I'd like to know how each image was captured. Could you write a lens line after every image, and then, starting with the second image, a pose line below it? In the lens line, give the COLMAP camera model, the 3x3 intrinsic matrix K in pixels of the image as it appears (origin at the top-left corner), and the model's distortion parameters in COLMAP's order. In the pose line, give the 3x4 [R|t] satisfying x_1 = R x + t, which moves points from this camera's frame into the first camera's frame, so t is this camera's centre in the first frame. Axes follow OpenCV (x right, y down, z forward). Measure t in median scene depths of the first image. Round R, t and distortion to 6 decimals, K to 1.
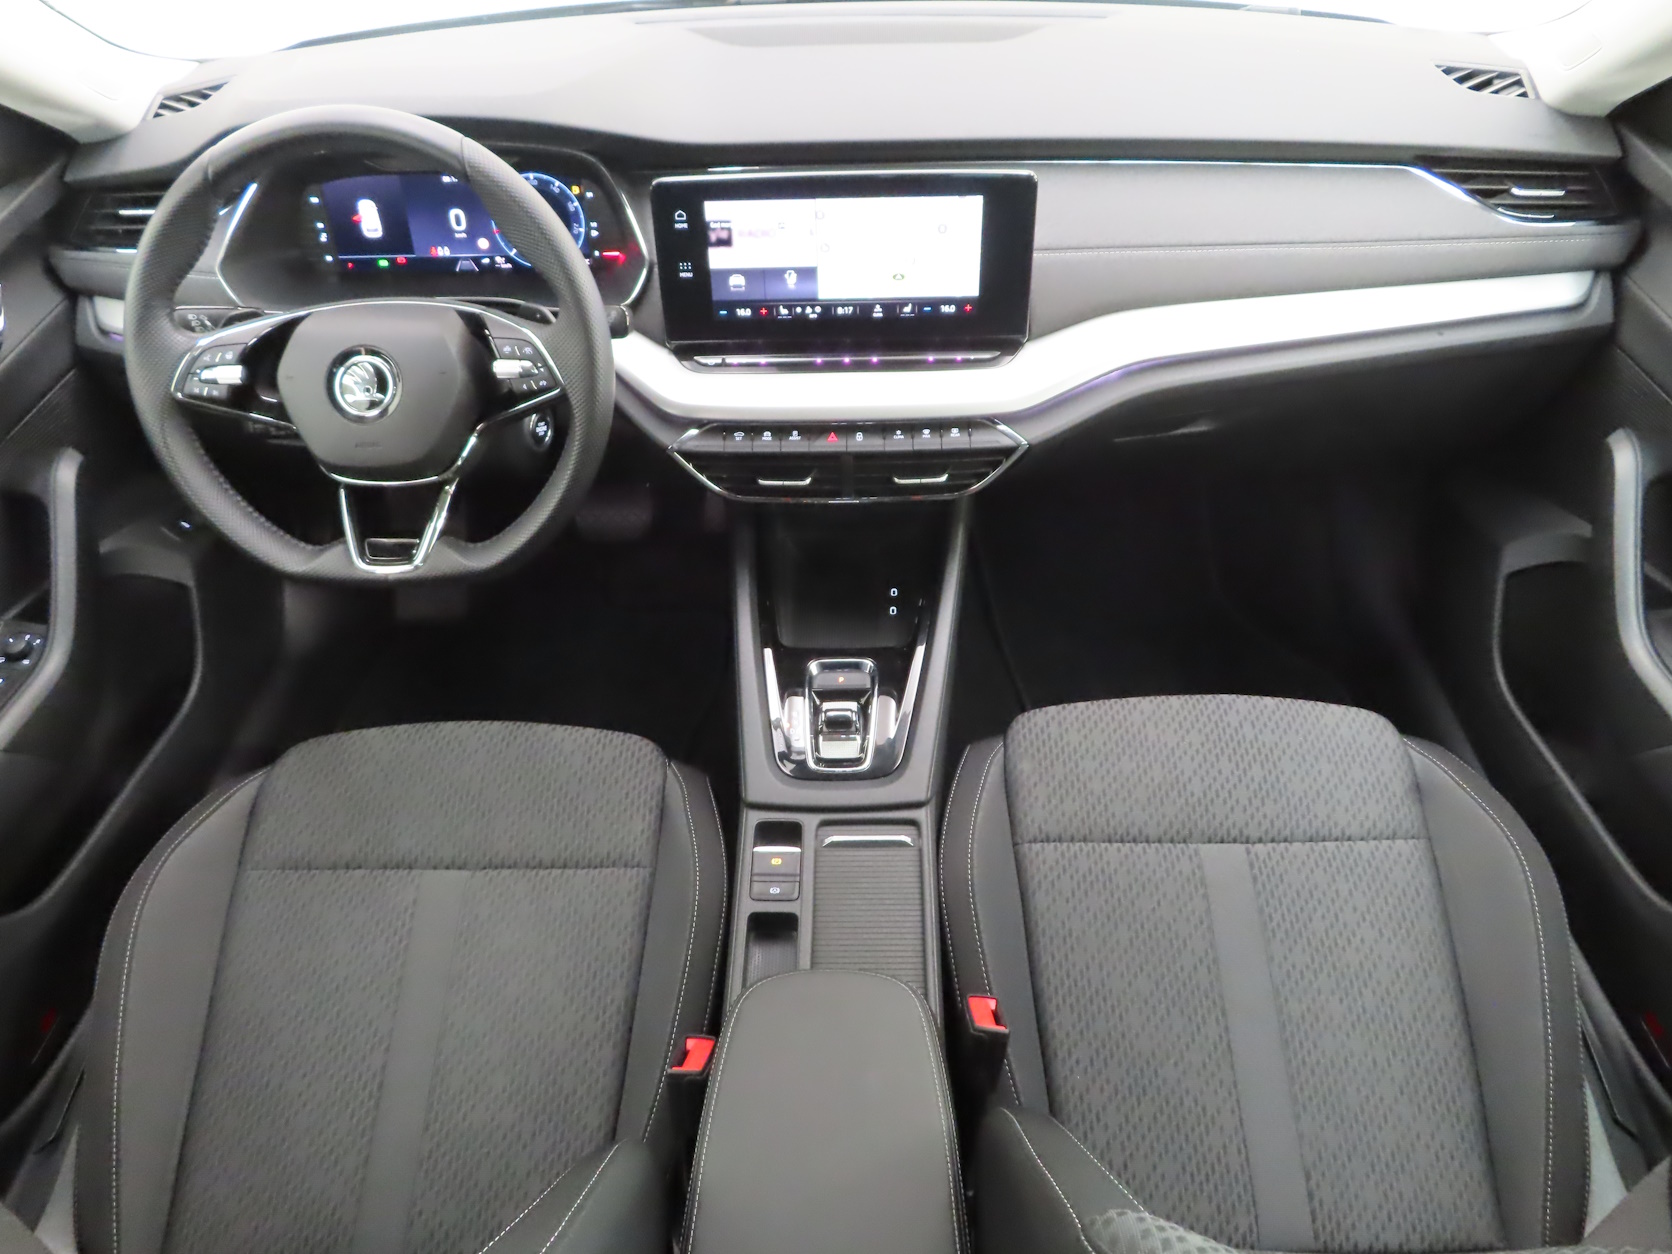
lens RADIAL K [[1195.4, 0, 833.6], [0, 1195.4, 629.2], [0, 0, 1]] dist [-0.006643, 0.007632]
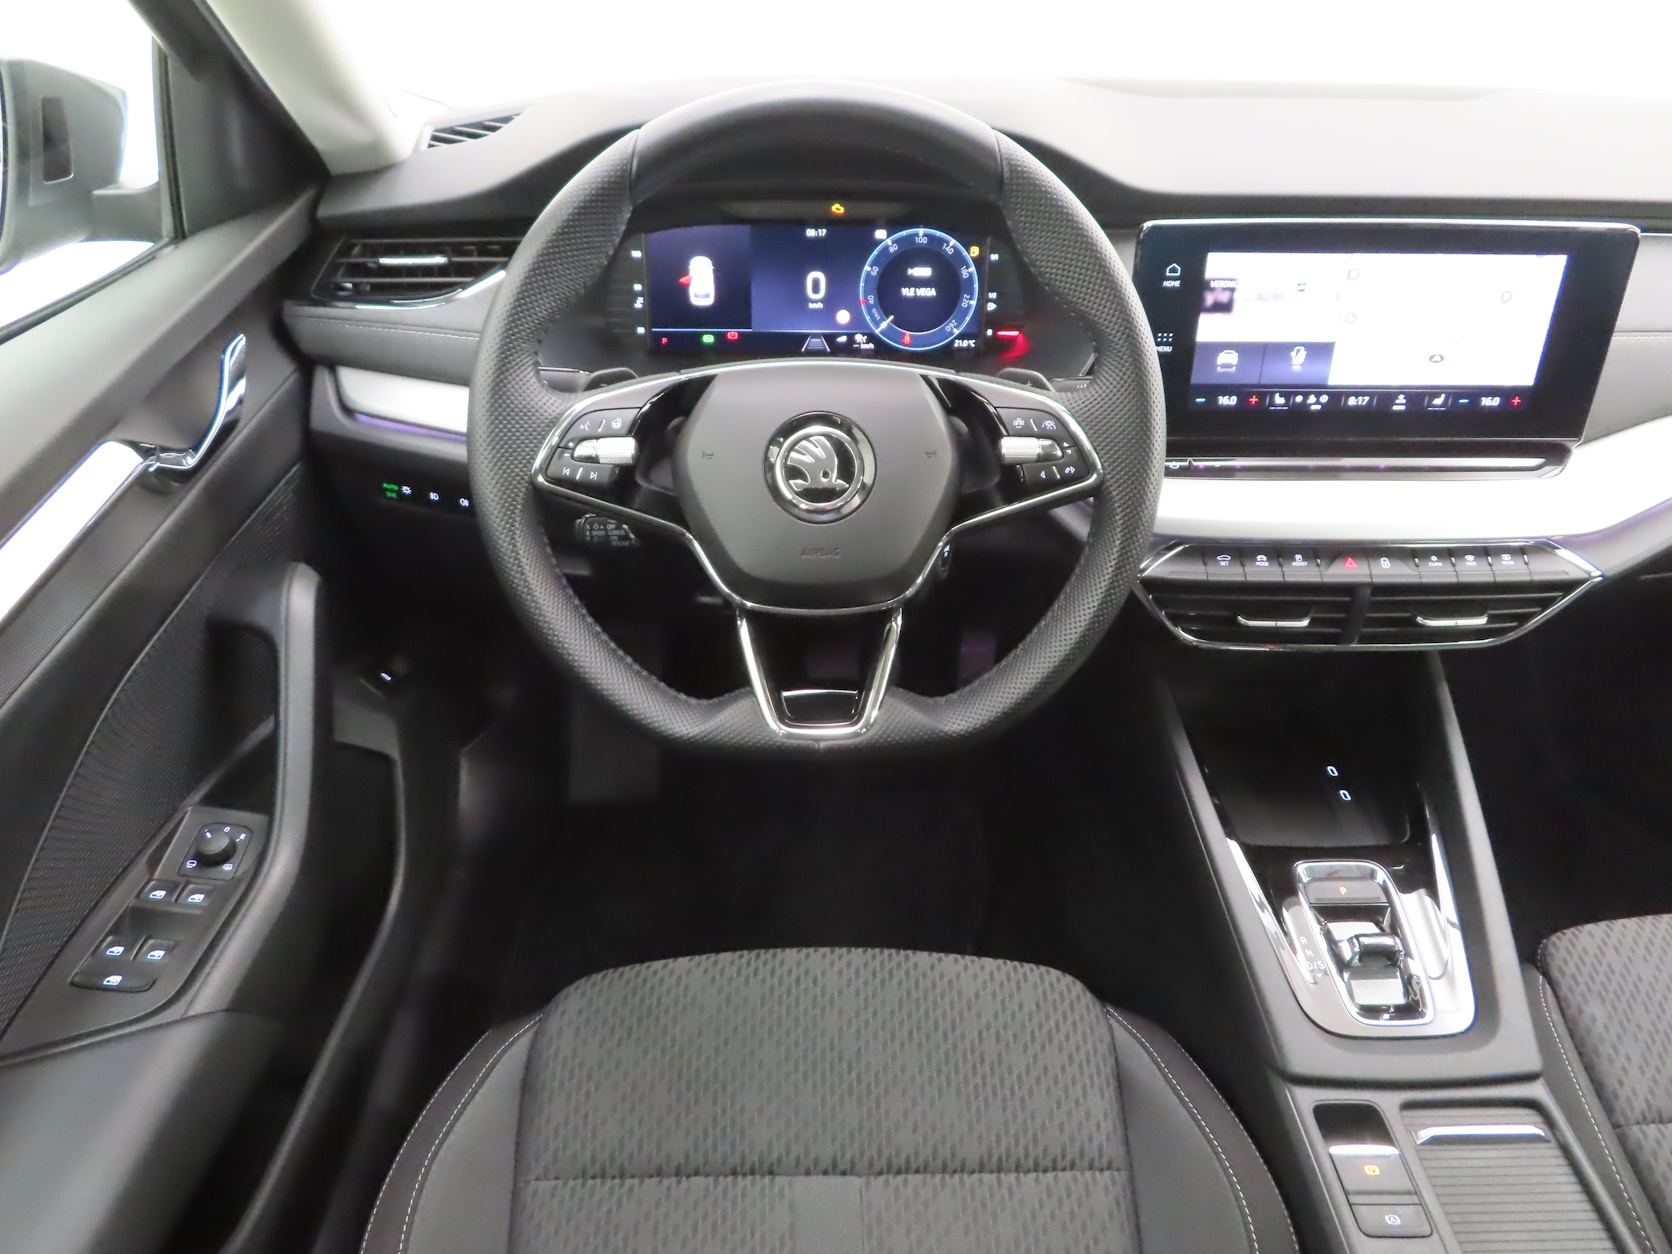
lens RADIAL K [[1195.4, 0, 841.4], [0, 1195.4, 630.2], [0, 0, 1]] dist [-0.006643, 0.007632]
pose [[0.998472, 0.011742, 0.053991, -0.359102], [-0.003665, 0.989082, -0.147319, -0.007061], [-0.055132, 0.146896, 0.987614, 0.281314]]
